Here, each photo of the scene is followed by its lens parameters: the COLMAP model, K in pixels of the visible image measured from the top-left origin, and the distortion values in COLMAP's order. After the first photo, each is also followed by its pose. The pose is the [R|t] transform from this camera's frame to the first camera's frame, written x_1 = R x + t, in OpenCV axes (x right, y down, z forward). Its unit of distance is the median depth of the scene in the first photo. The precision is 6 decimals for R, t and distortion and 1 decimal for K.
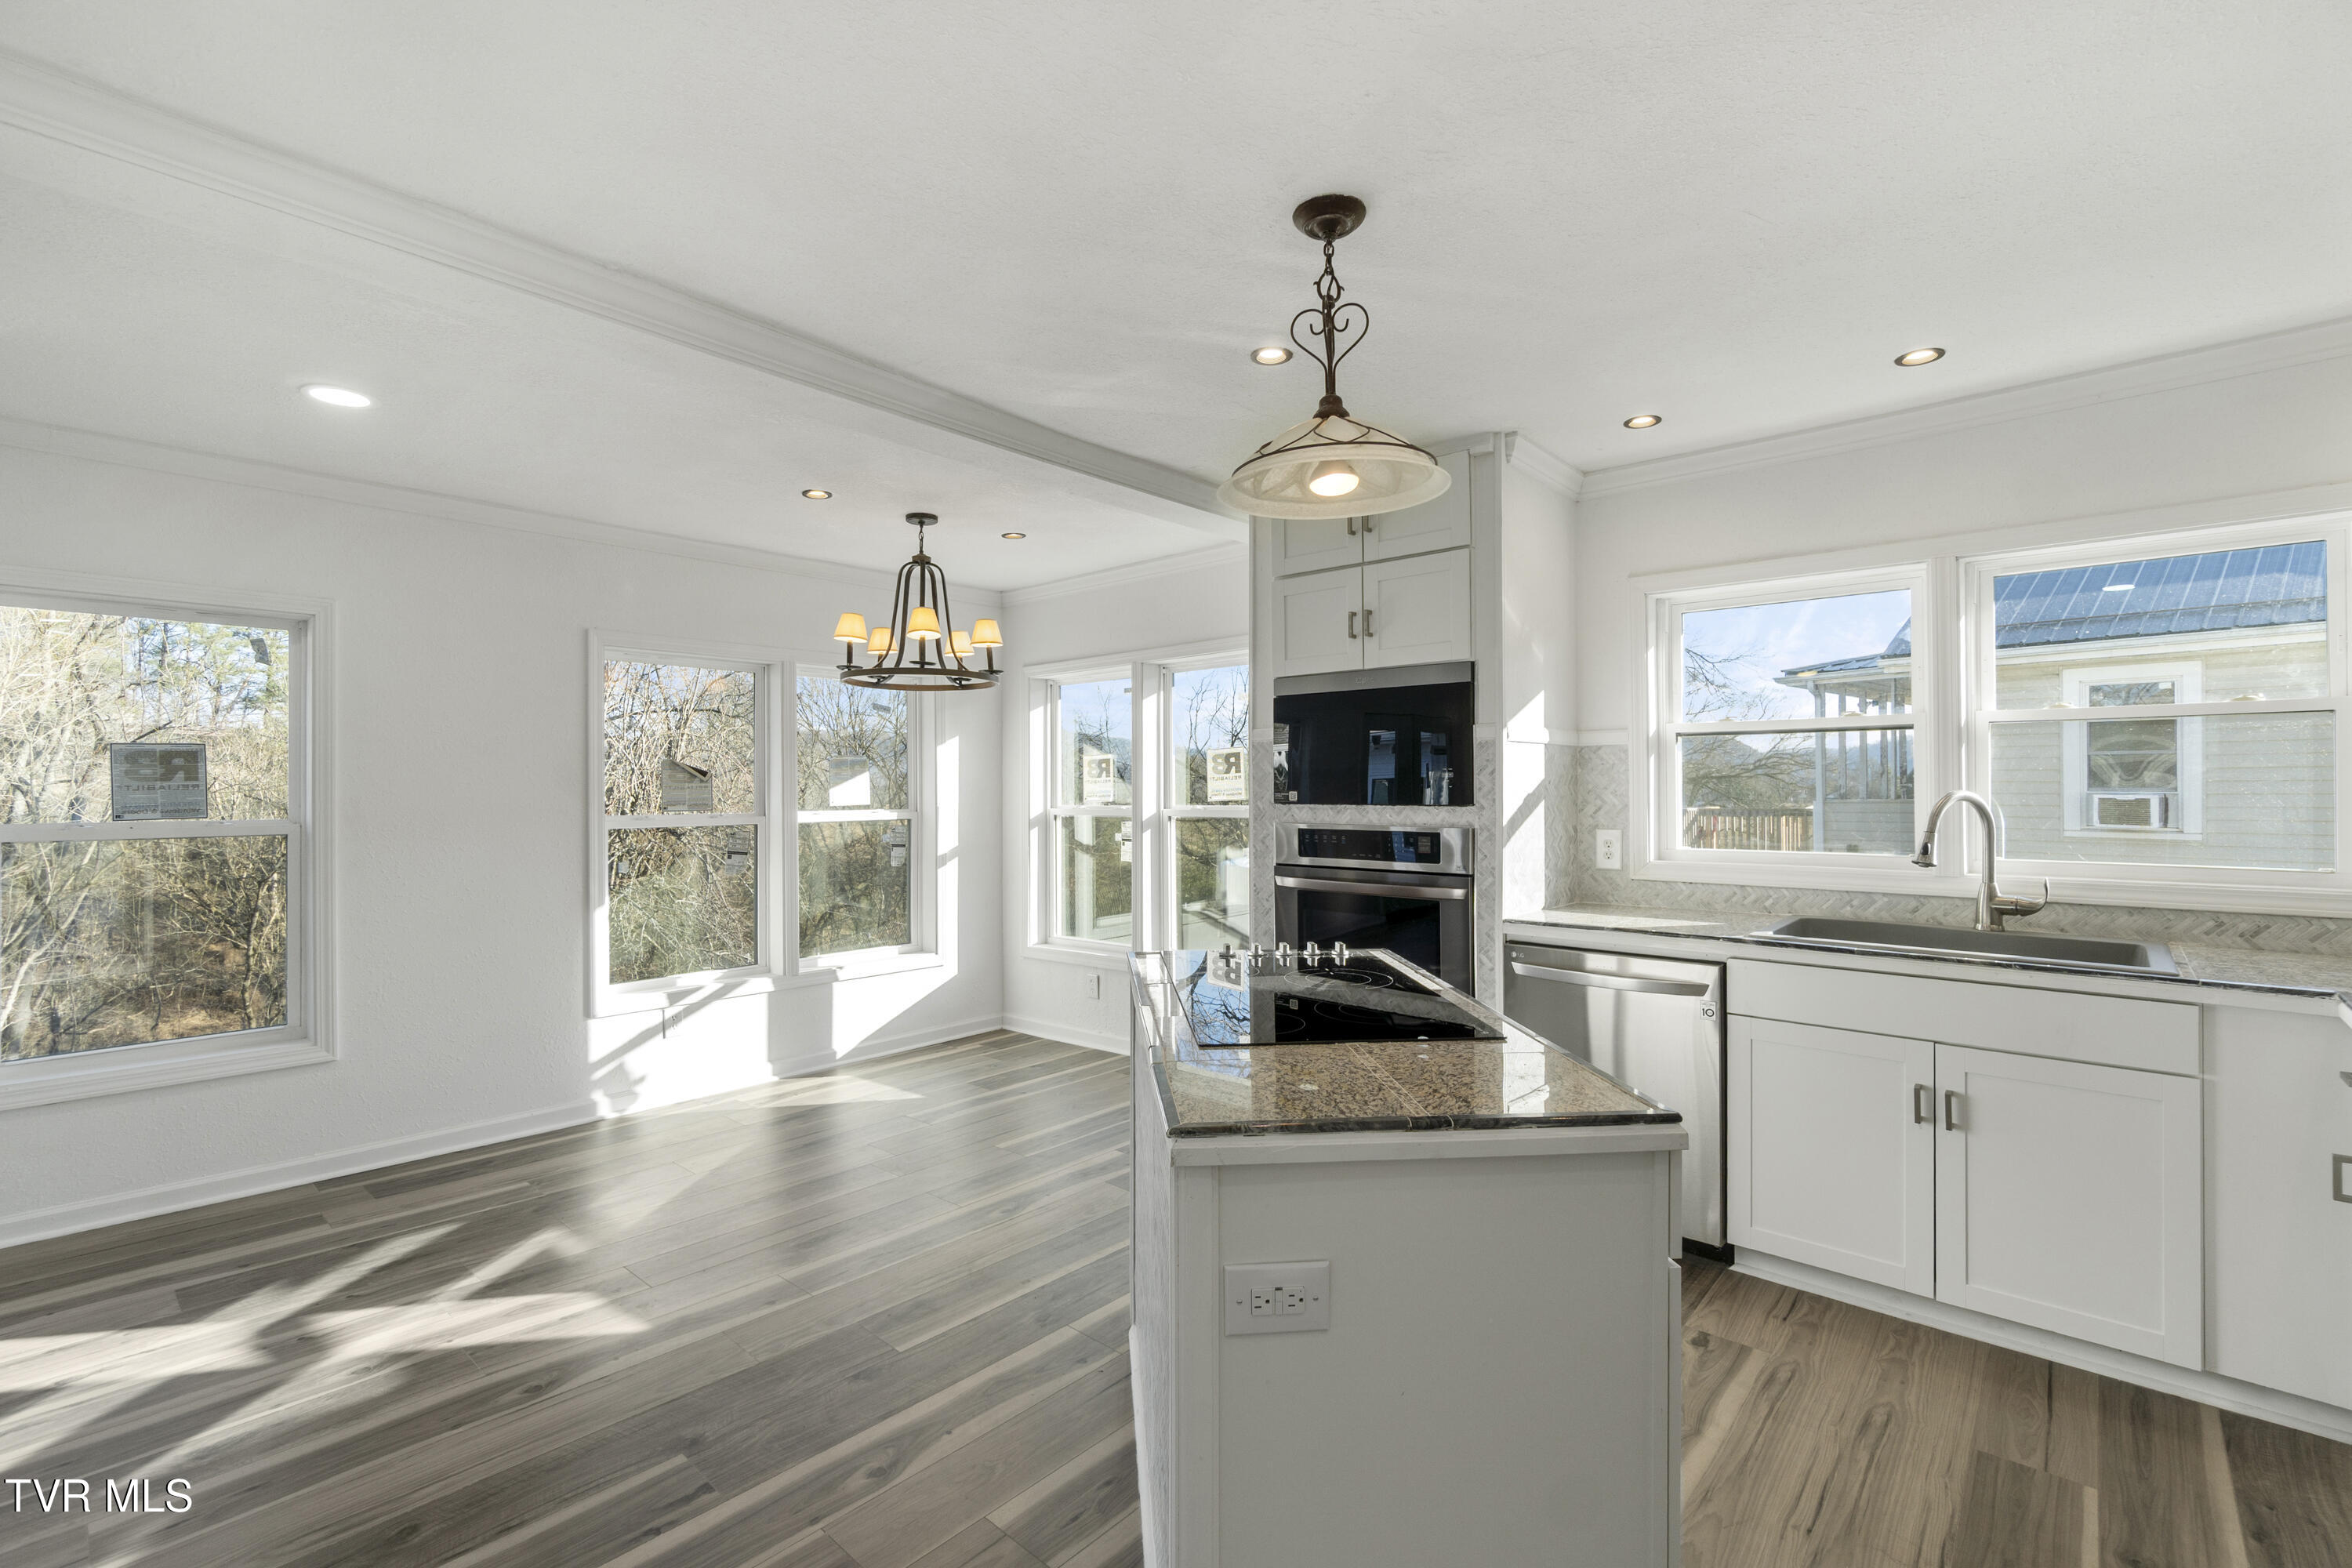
lens RADIAL K [[1020.4, 0, 1165.2], [0, 1020.4, 793.8], [0, 0, 1]] dist [-0.002287, 0.000661]
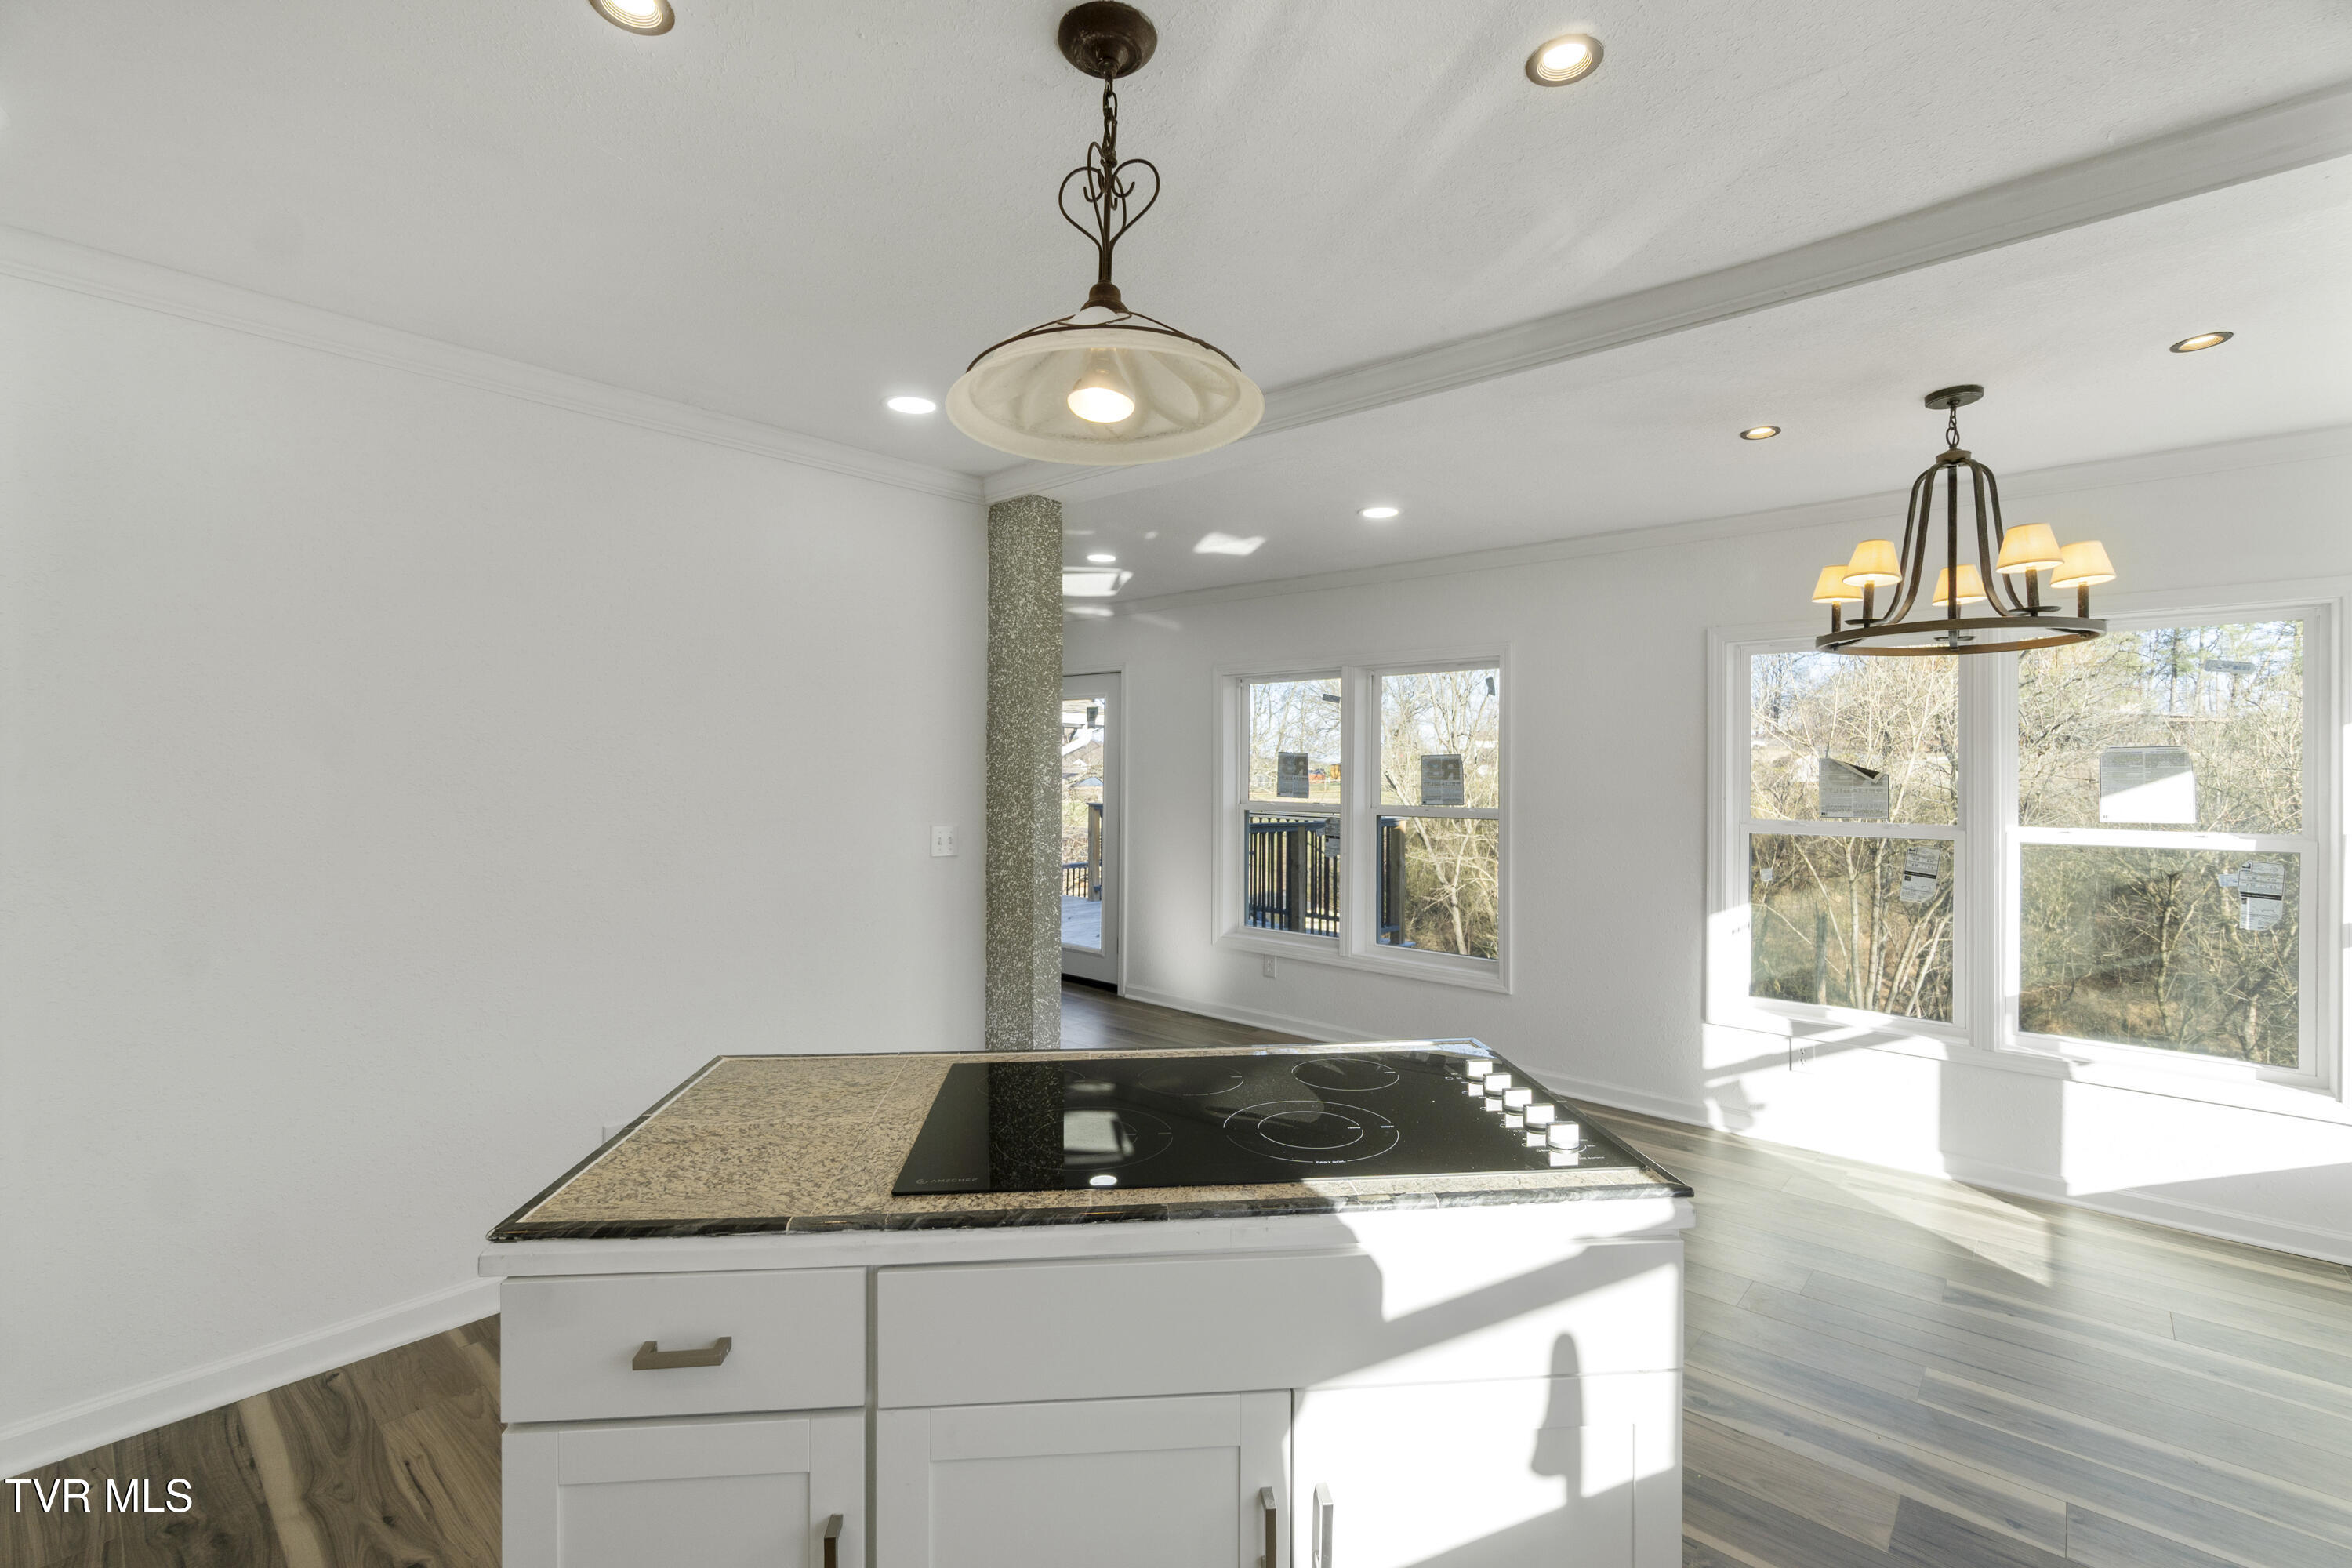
lens RADIAL K [[1011.0, 0, 1176.0], [0, 1011.0, 784.0], [0, 0, 1]] dist [-0.000876, 0.000229]
pose [[0.019260, 0.015494, -0.999694, 0.380024], [-0.012643, 0.999804, 0.015252, -0.018289], [0.999735, 0.012346, 0.019452, 0.440143]]
